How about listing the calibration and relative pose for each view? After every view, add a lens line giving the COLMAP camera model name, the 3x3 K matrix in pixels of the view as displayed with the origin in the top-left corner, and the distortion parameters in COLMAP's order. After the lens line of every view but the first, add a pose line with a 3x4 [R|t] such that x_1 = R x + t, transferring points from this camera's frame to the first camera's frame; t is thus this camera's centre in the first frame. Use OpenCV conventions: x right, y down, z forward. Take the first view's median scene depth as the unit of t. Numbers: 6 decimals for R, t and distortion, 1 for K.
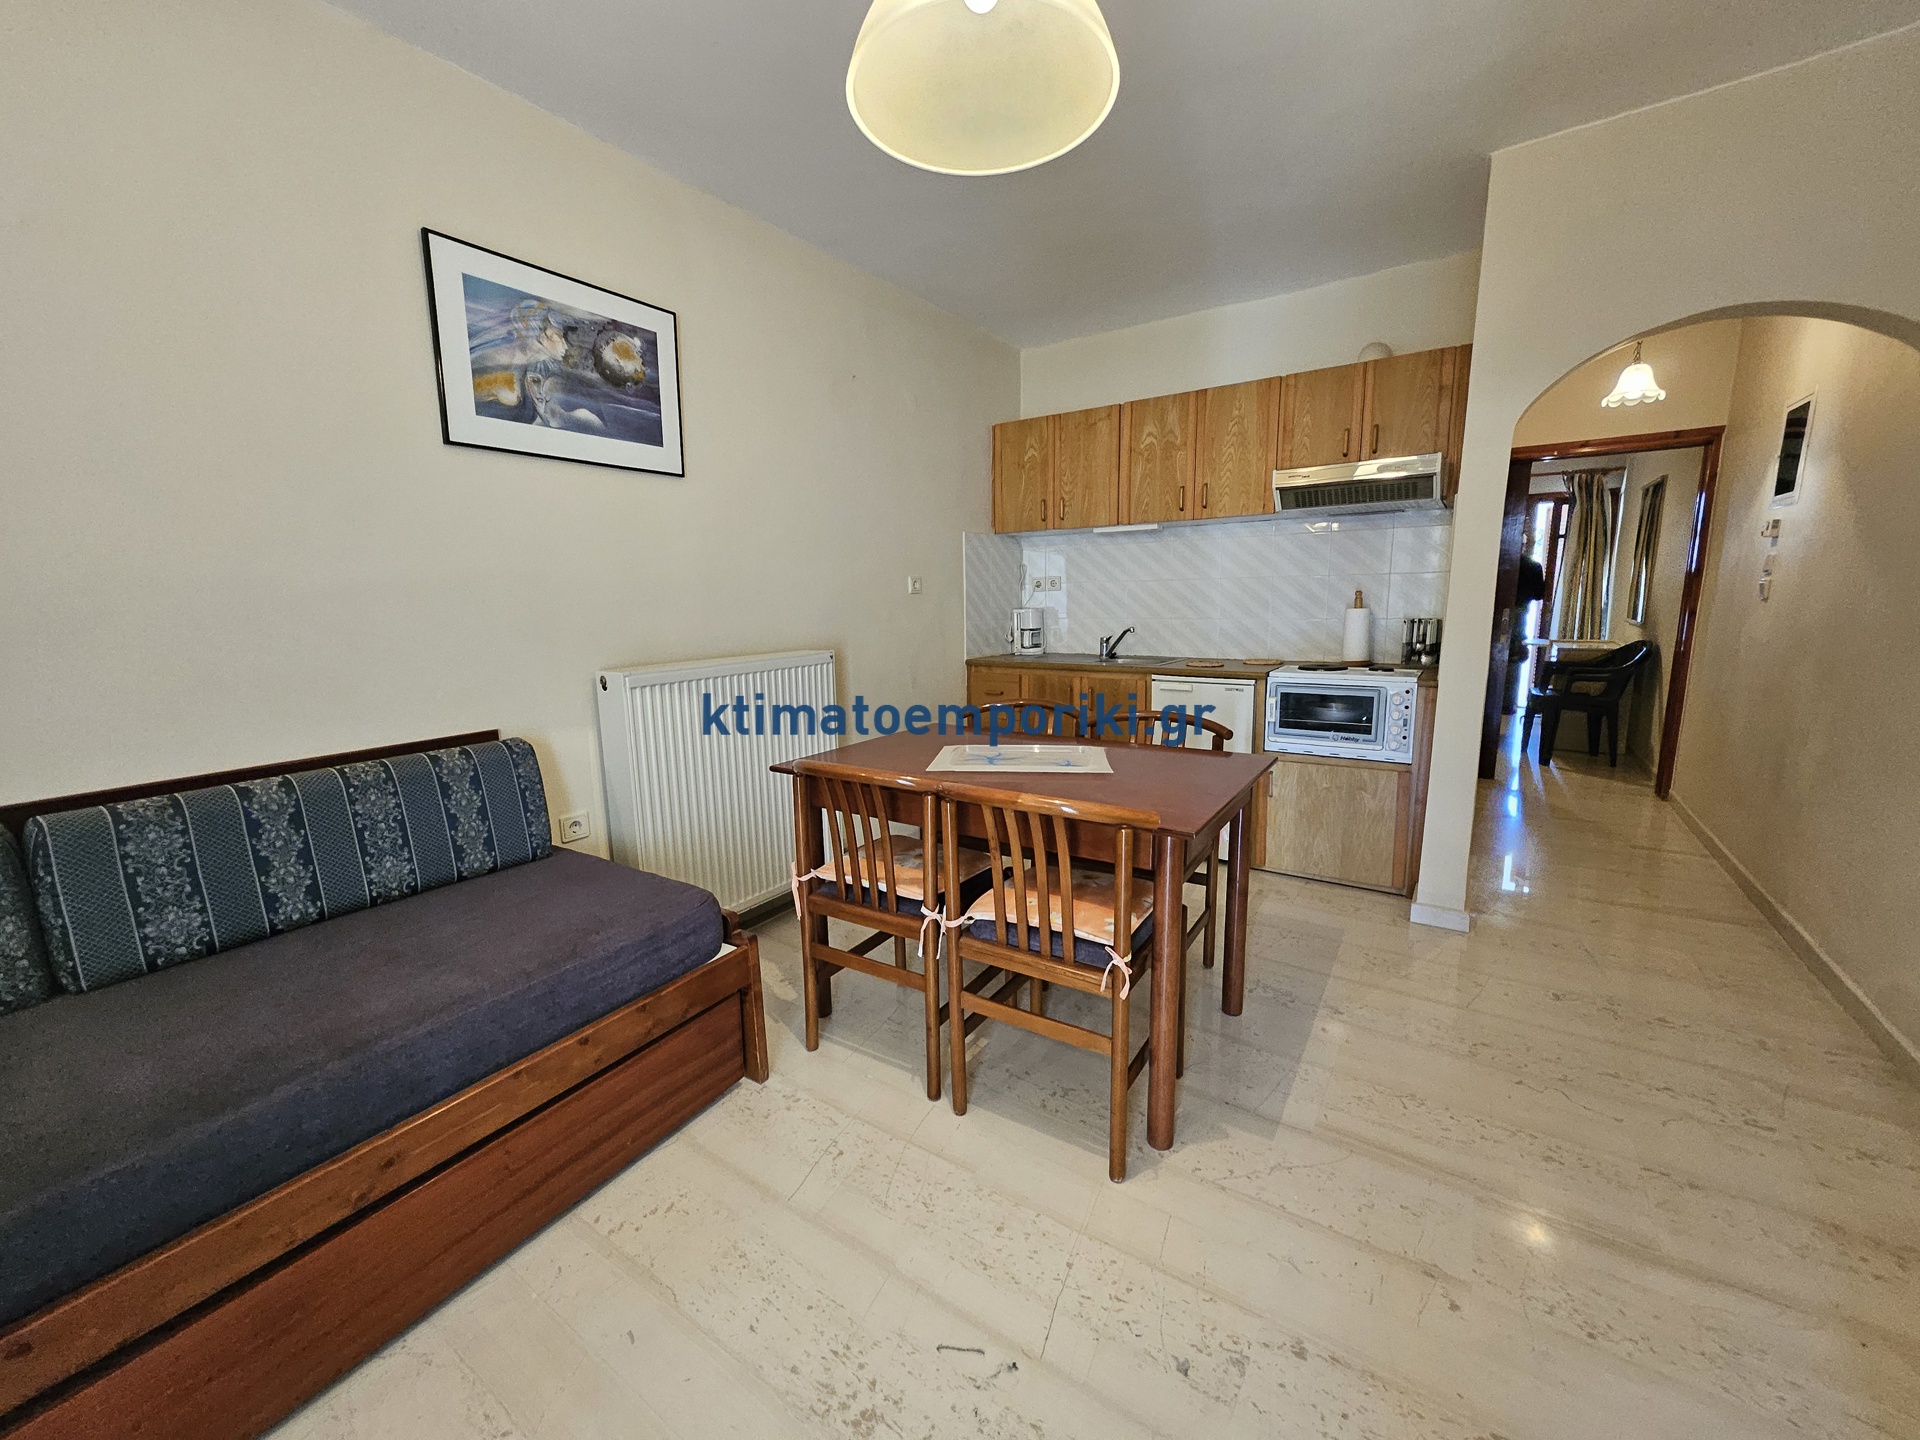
lens RADIAL K [[752.4, 0, 980.5], [0, 752.4, 722.5], [0, 0, 1]] dist [-0.001593, 0.000628]
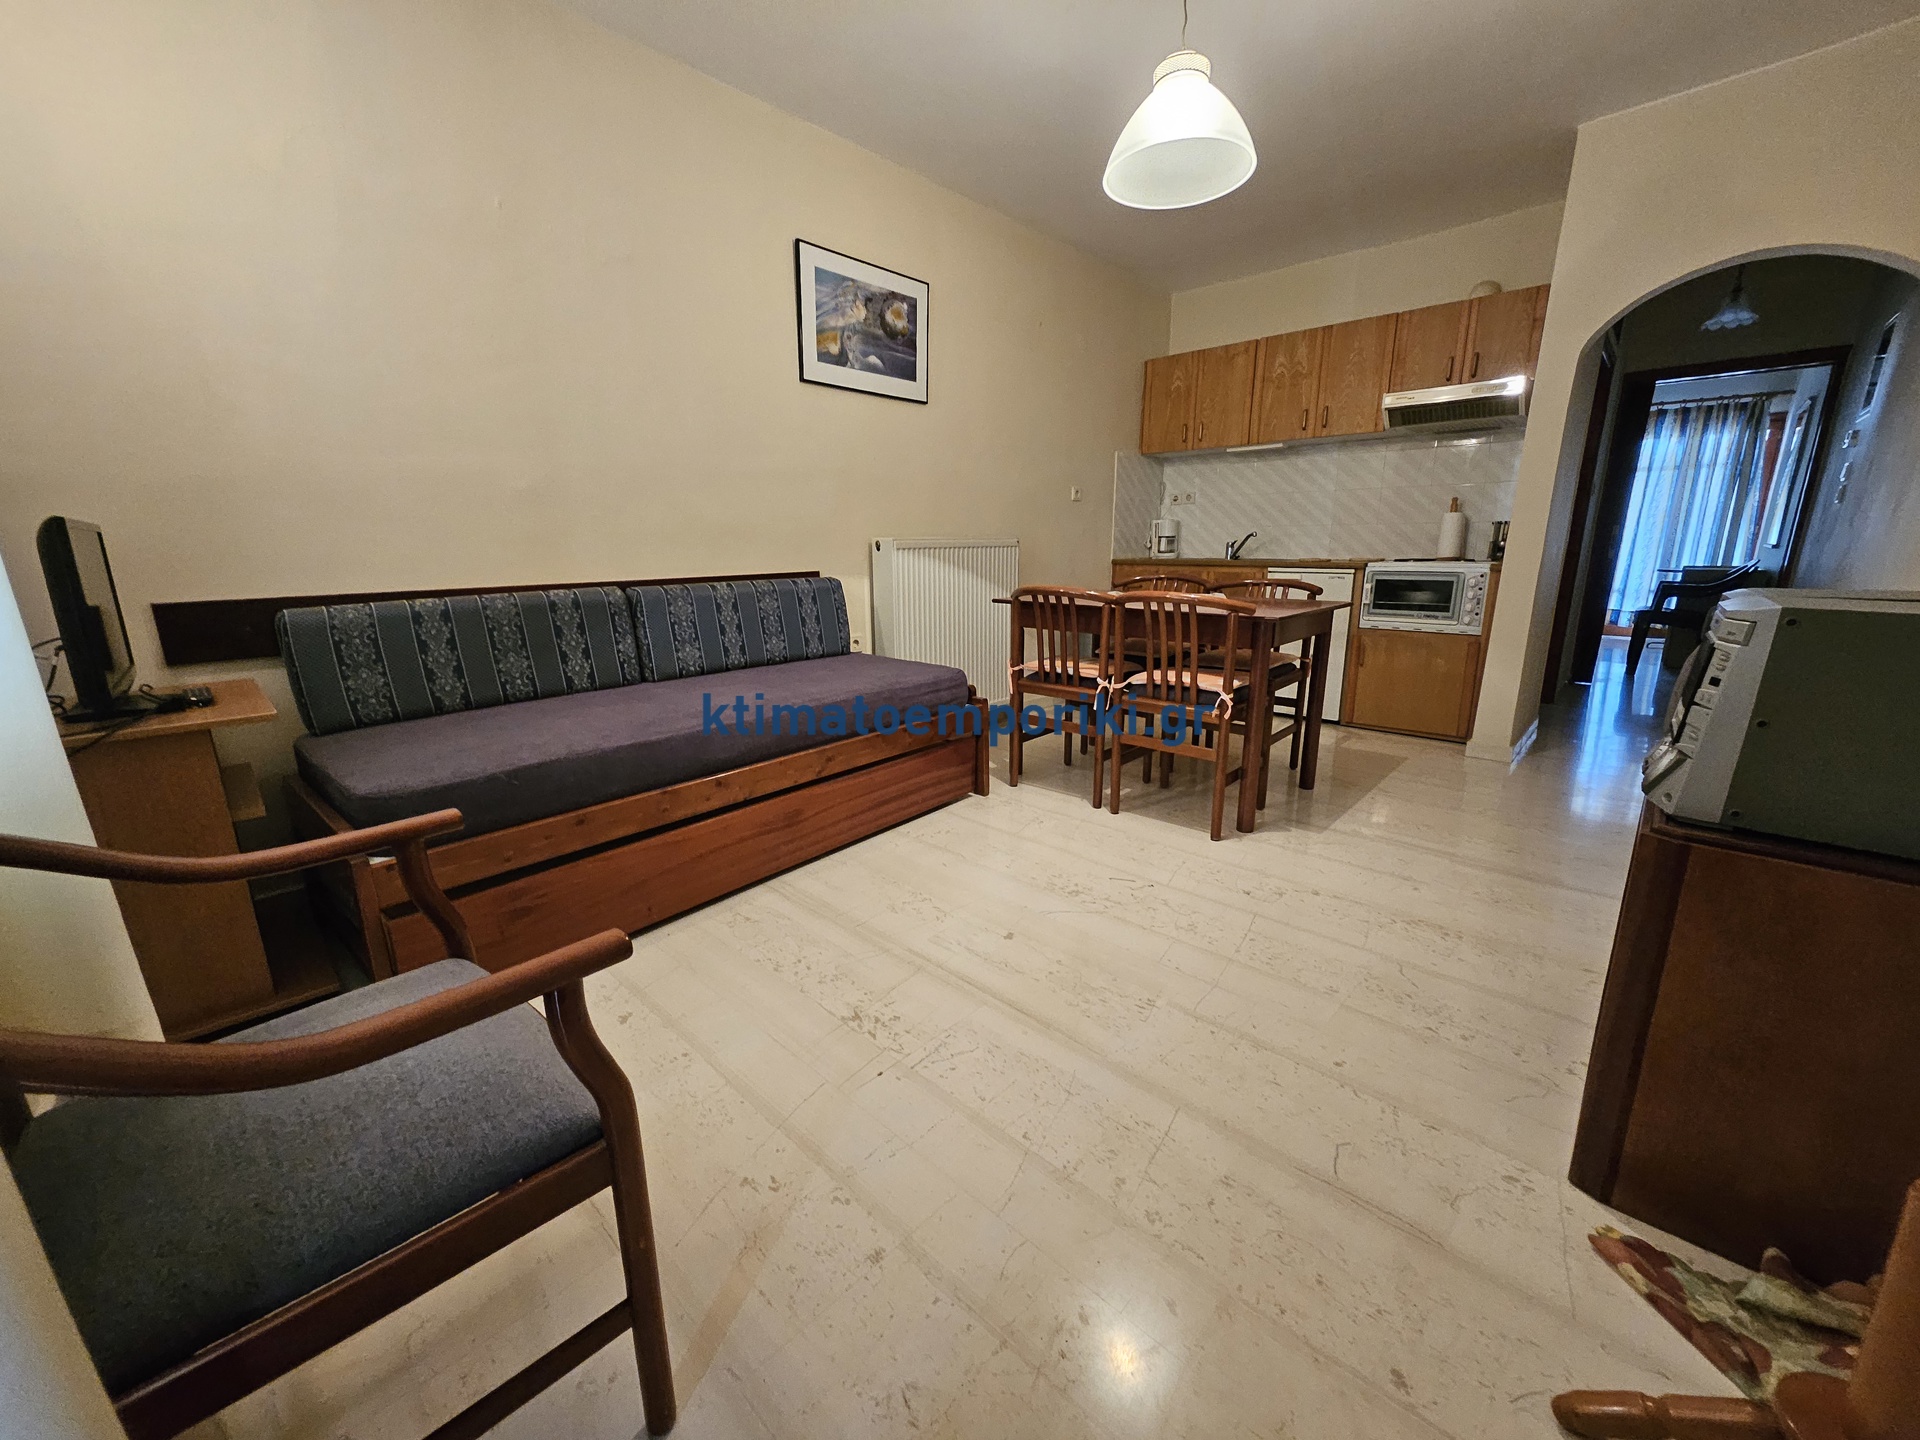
lens RADIAL K [[752.4, 0, 975.8], [0, 752.4, 725.7], [0, 0, 1]] dist [-0.001593, 0.000628]
pose [[0.986810, 0.051357, -0.153520, -0.067047], [-0.039988, 0.996287, 0.076246, 0.189214], [0.156866, -0.069101, 0.985200, -0.481350]]
